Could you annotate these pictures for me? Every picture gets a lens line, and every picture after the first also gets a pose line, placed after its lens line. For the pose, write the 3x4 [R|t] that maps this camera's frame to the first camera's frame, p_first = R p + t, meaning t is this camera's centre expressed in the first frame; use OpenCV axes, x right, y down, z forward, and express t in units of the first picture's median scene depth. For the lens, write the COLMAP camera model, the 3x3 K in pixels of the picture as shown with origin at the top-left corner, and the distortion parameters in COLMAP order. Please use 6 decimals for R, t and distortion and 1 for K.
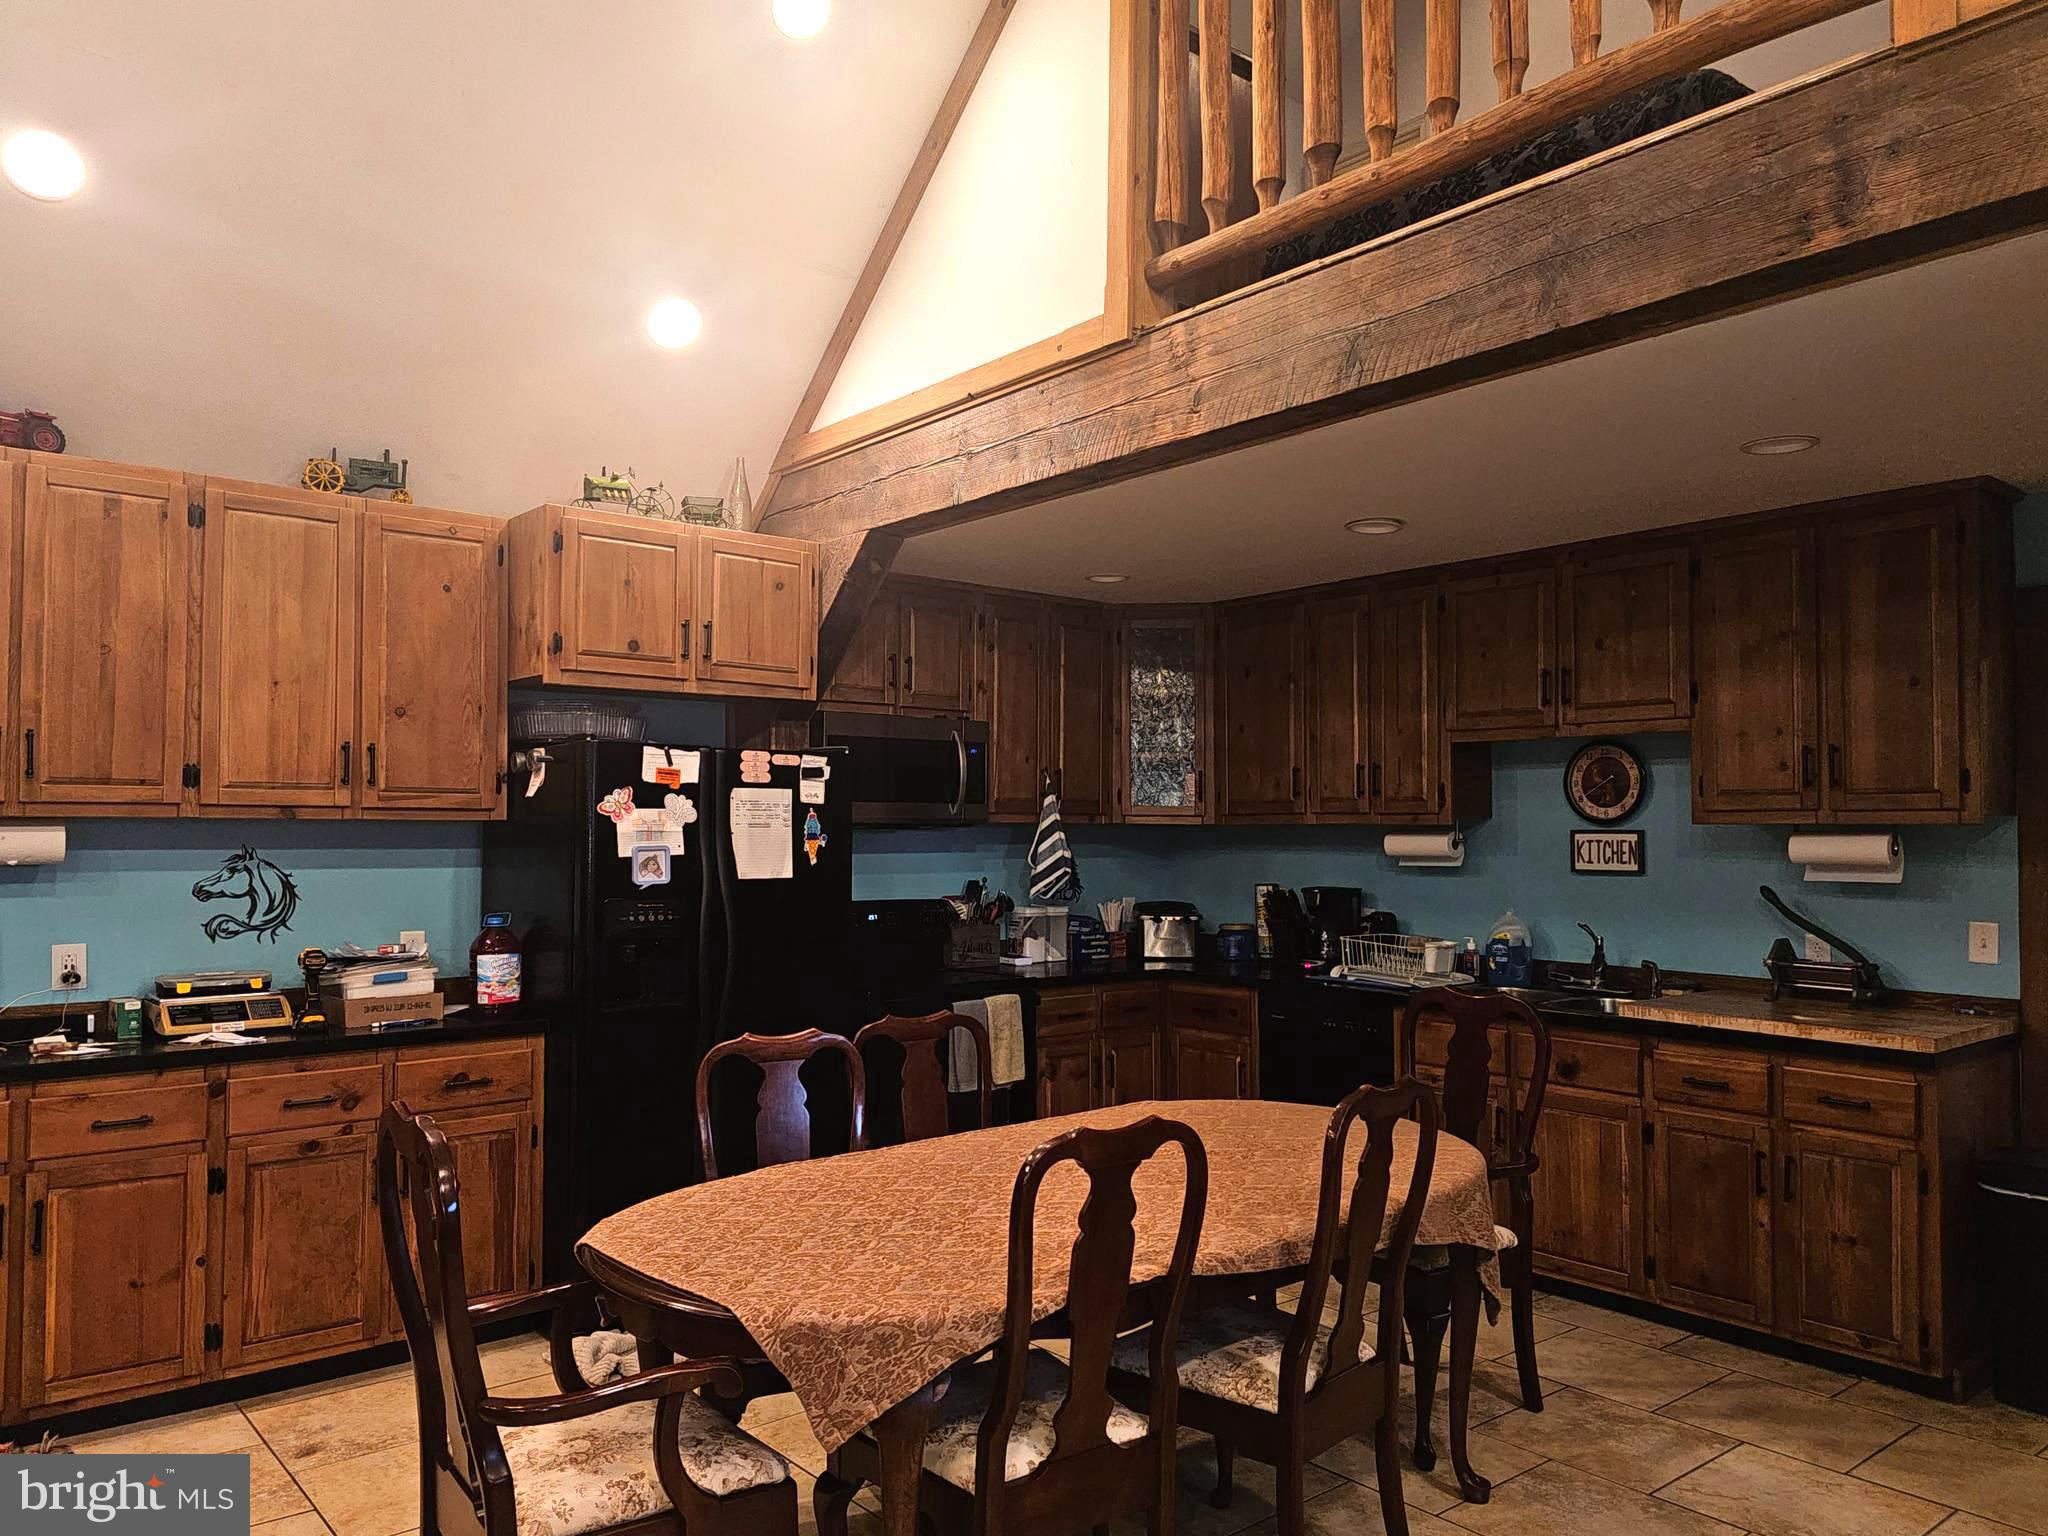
lens RADIAL K [[1445.0, 0, 1041.5], [0, 1445.0, 794.1], [0, 0, 1]] dist [0.076819, -0.073531]
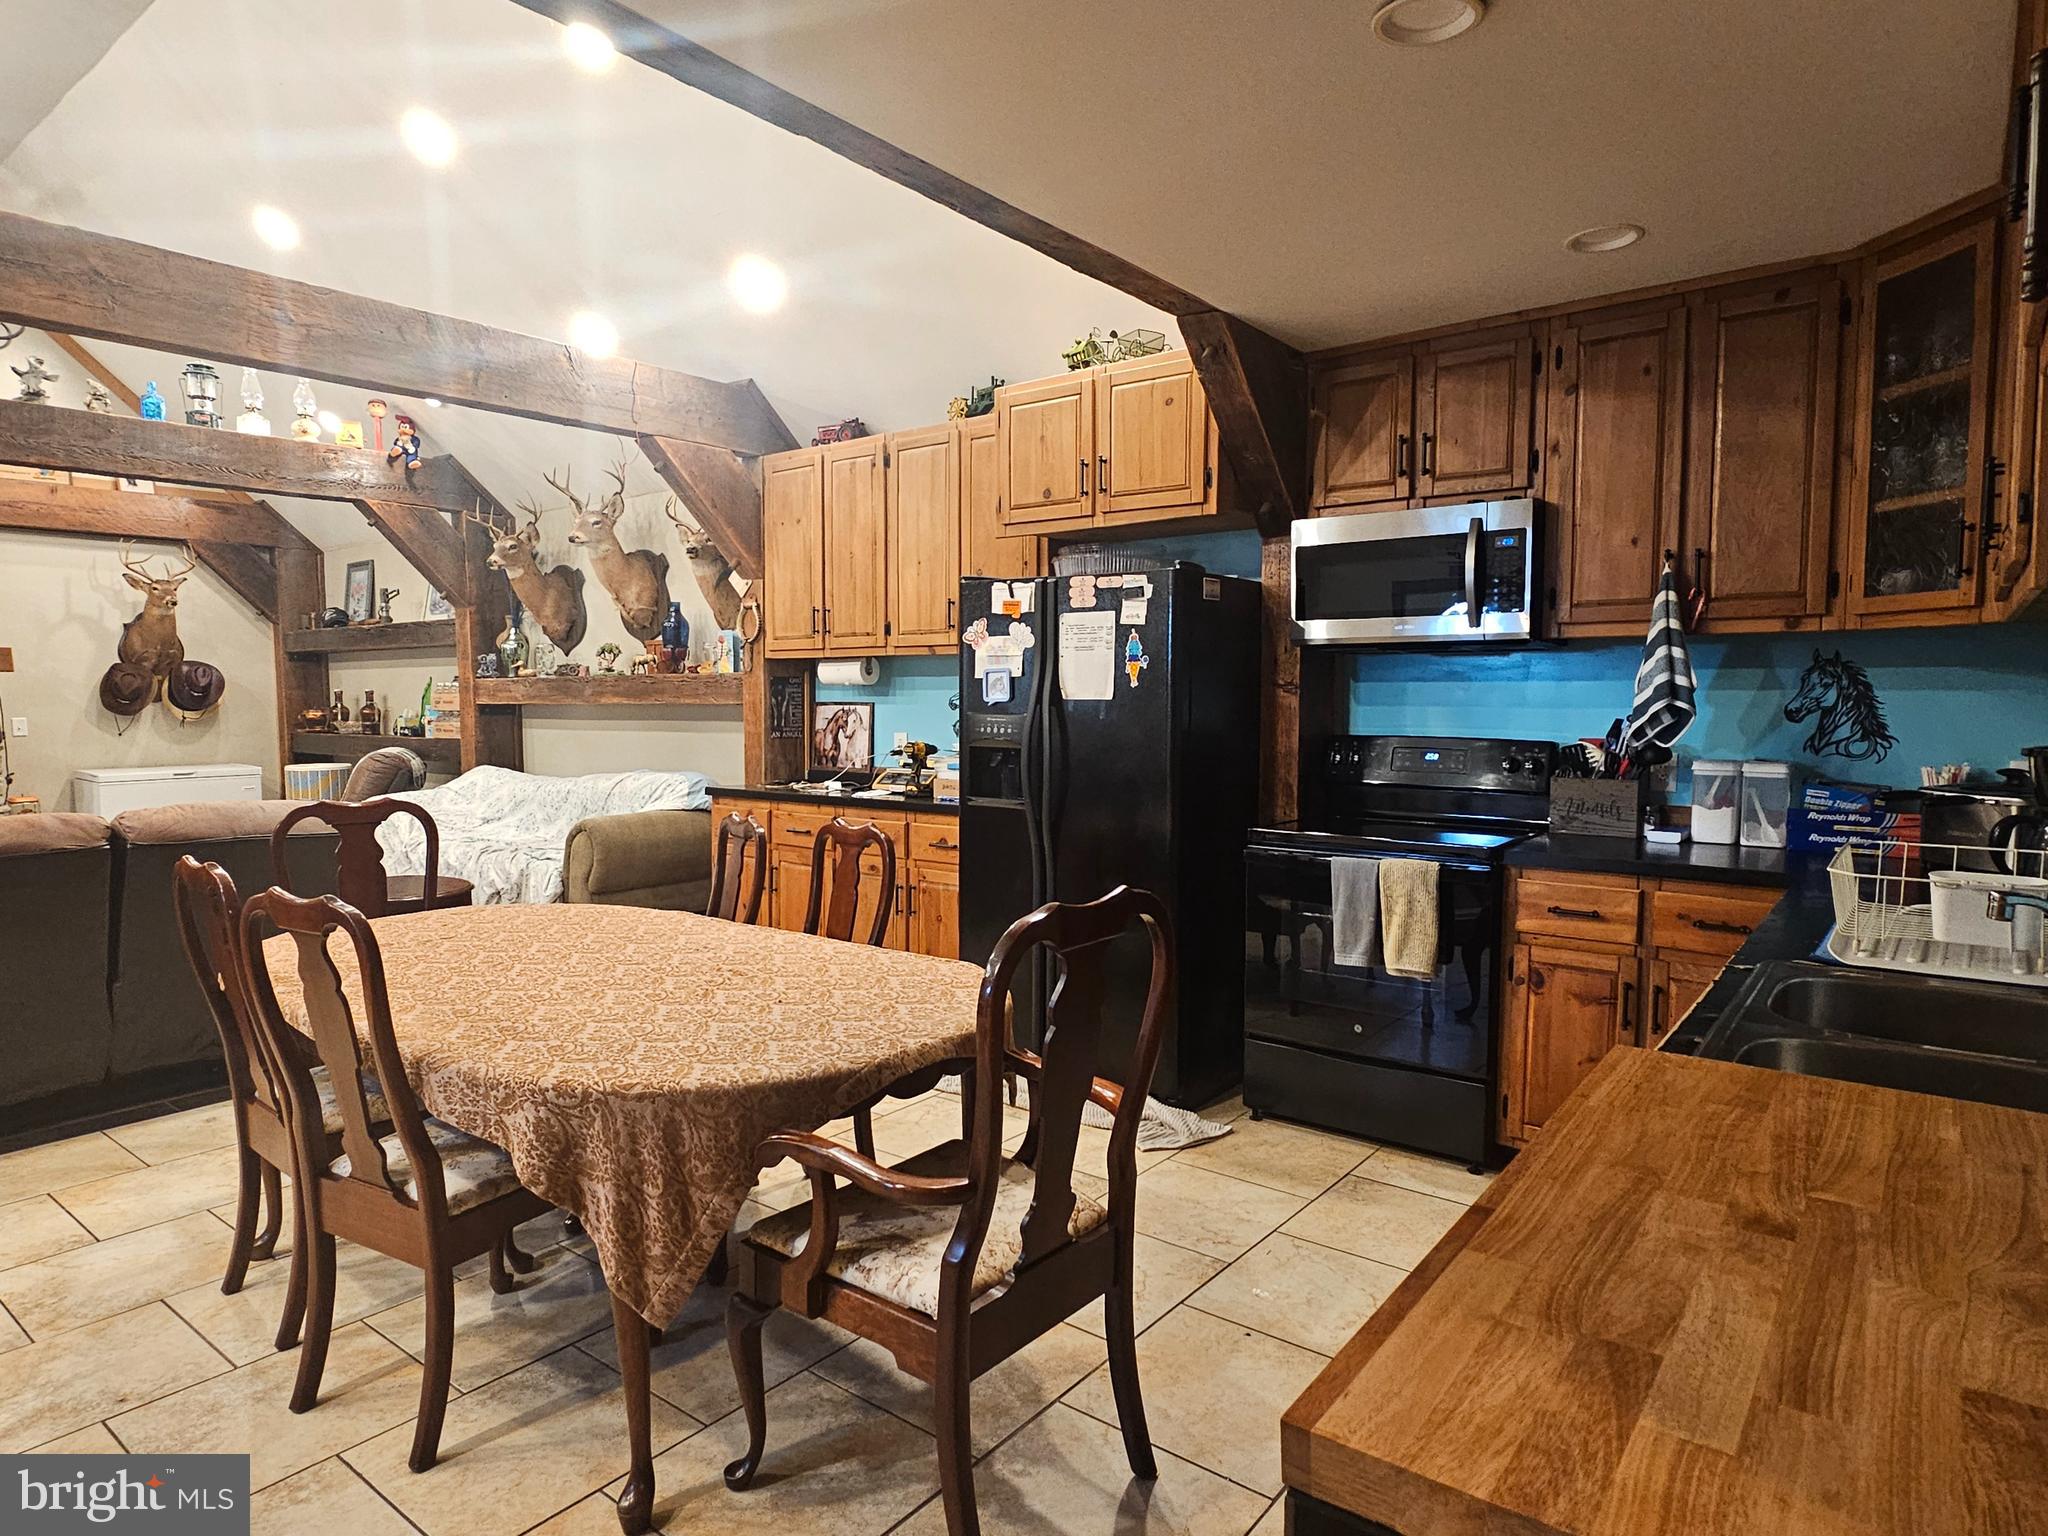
lens RADIAL K [[1189.3, 0, 1032.8], [0, 1189.3, 781.5], [0, 0, 1]] dist [0.001202, -0.003593]
pose [[0.212551, 0.071521, -0.974529, 0.653825], [0.026537, 0.996527, 0.078923, 0.049817], [0.976789, -0.042637, 0.209915, 0.799050]]
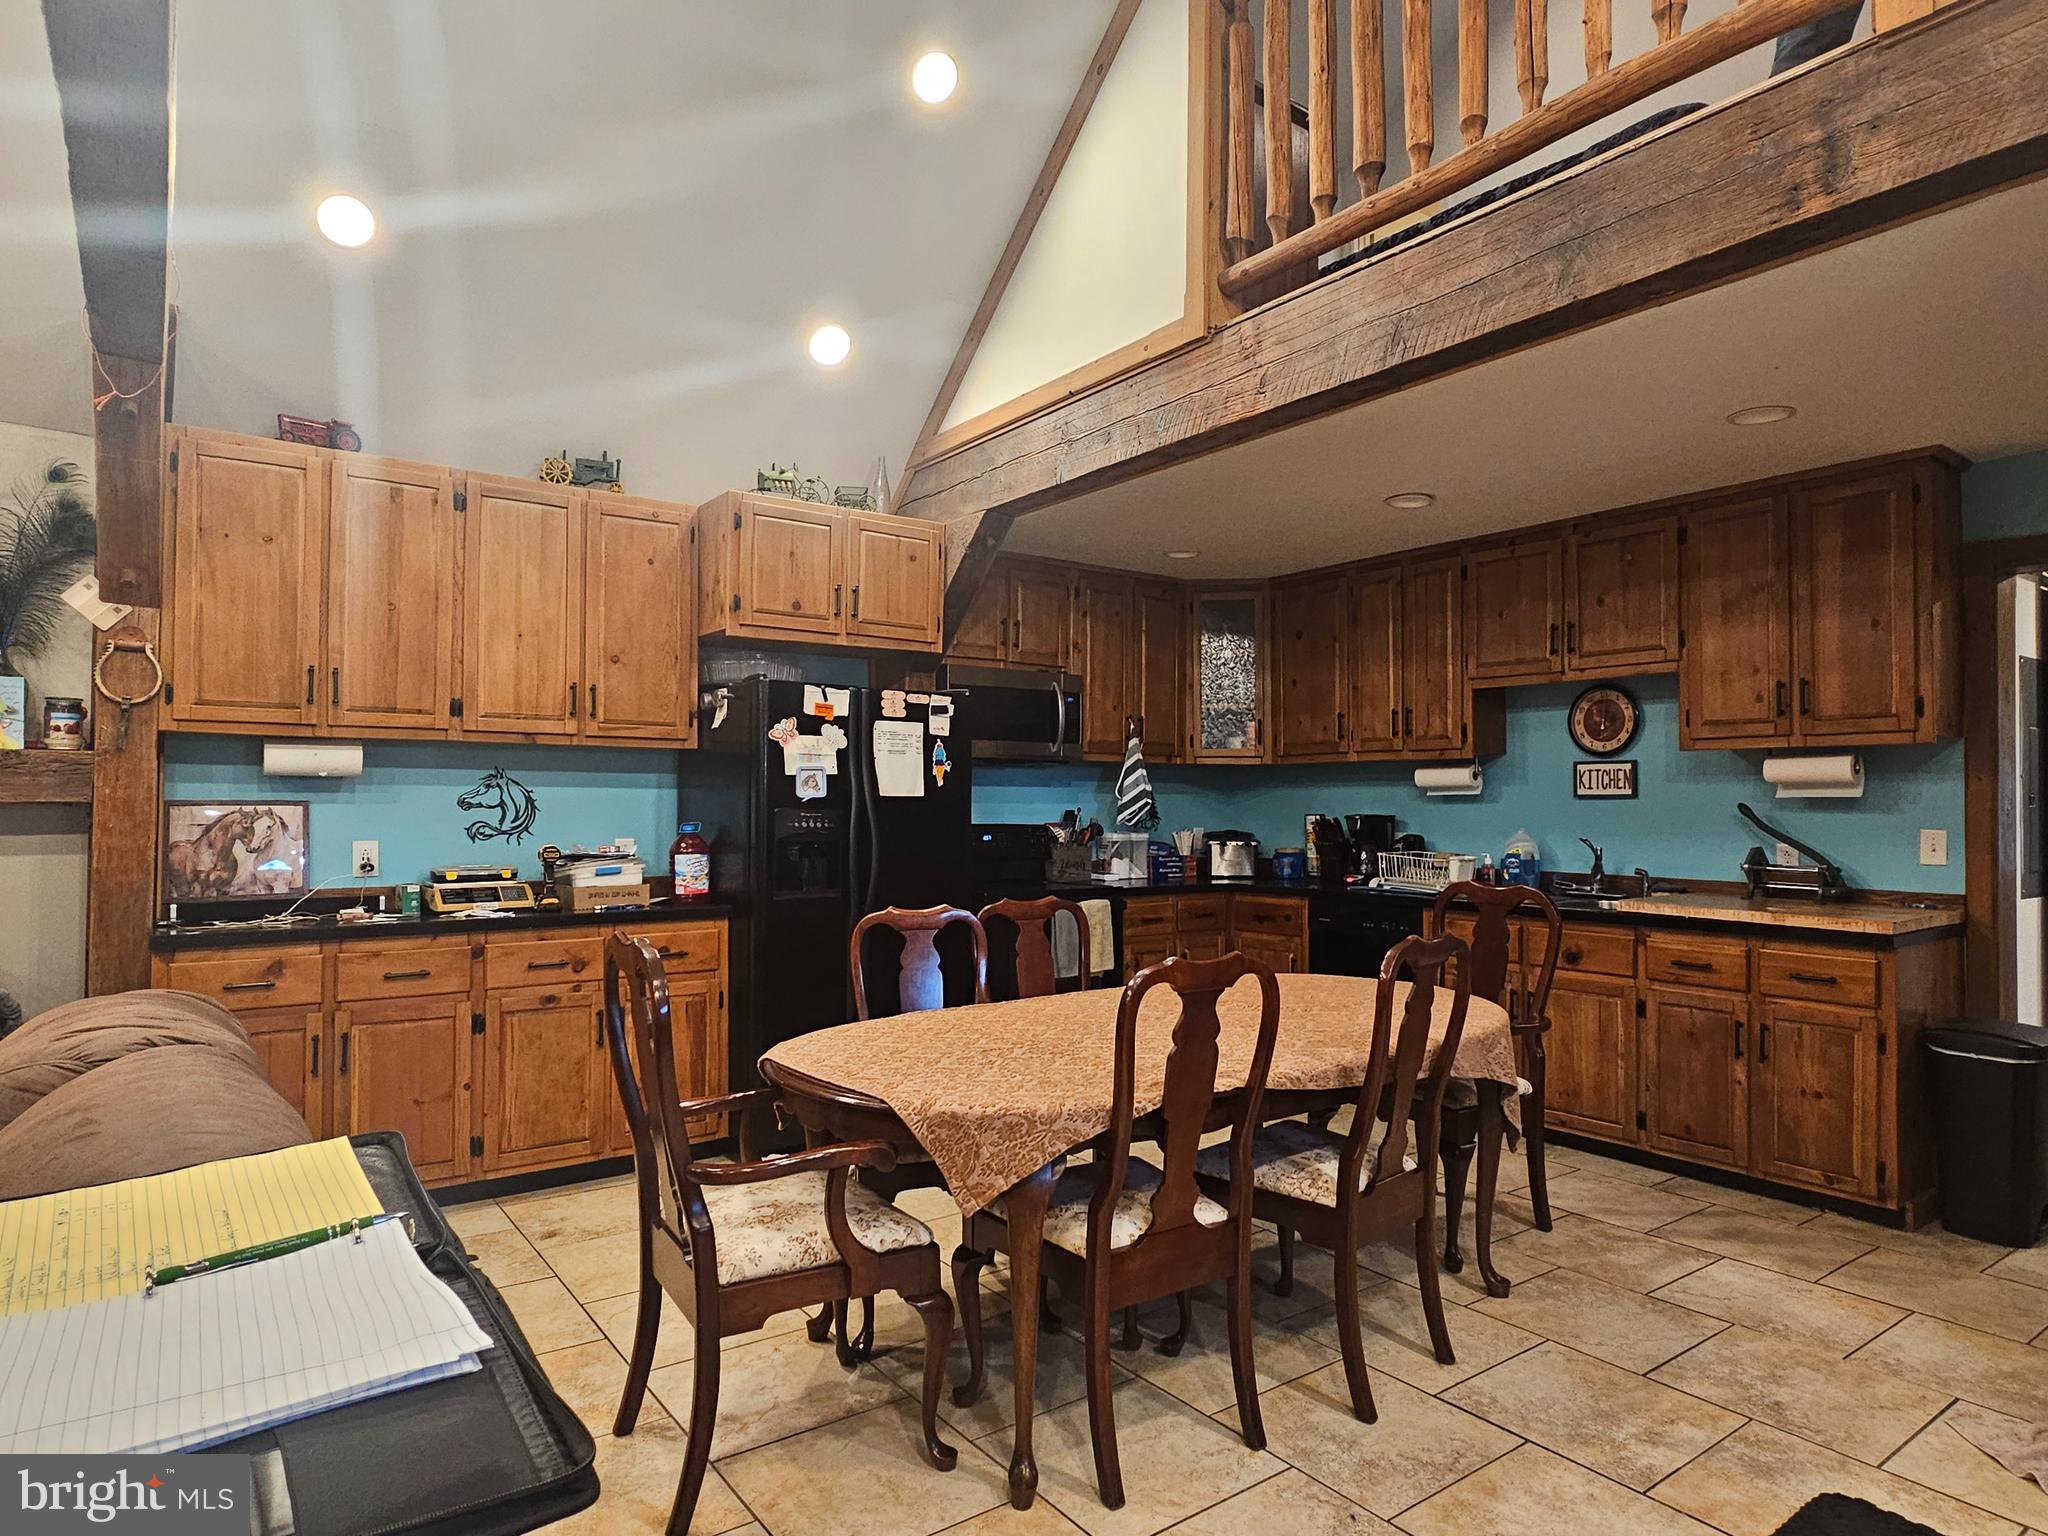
lens RADIAL K [[1185.5, 0, 1043.1], [0, 1185.5, 783.3], [0, 0, 1]] dist [-0.001555, 0.000462]
pose [[0.998089, 0.000033, -0.061791, -0.010775], [0.000413, 0.999974, 0.007210, 0.041704], [0.061789, -0.007222, 0.998063, 0.012212]]
